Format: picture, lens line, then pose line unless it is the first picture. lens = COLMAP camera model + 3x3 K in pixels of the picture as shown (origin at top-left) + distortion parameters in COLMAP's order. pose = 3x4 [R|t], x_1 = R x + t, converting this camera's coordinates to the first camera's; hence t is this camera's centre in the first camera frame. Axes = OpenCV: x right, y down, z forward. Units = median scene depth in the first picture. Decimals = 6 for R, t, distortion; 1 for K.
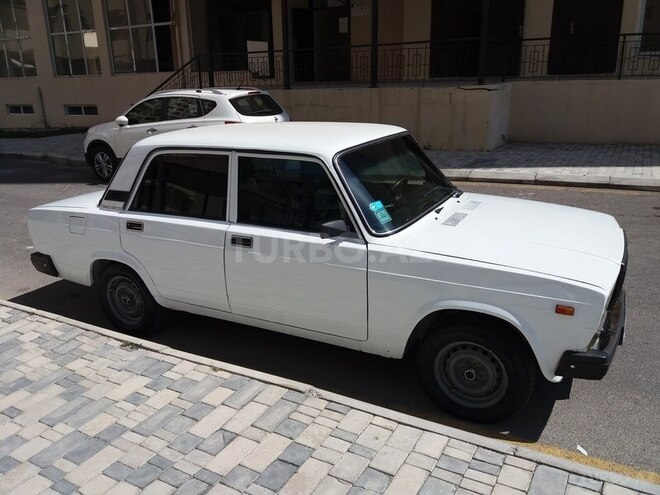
lens RADIAL K [[547.9, 0, 327.7], [0, 547.9, 258.4], [0, 0, 1]] dist [0.046828, -0.072051]
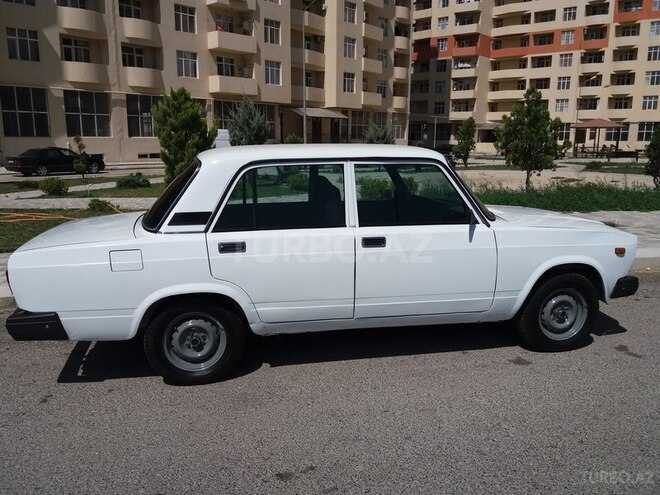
lens RADIAL K [[547.9, 0, 327.7], [0, 547.9, 258.4], [0, 0, 1]] dist [0.046828, -0.072051]
pose [[0.783126, -0.100868, 0.613629, -0.873259], [0.185237, 0.979801, -0.075345, 0.063028], [-0.593634, 0.172671, 0.785992, 0.226024]]
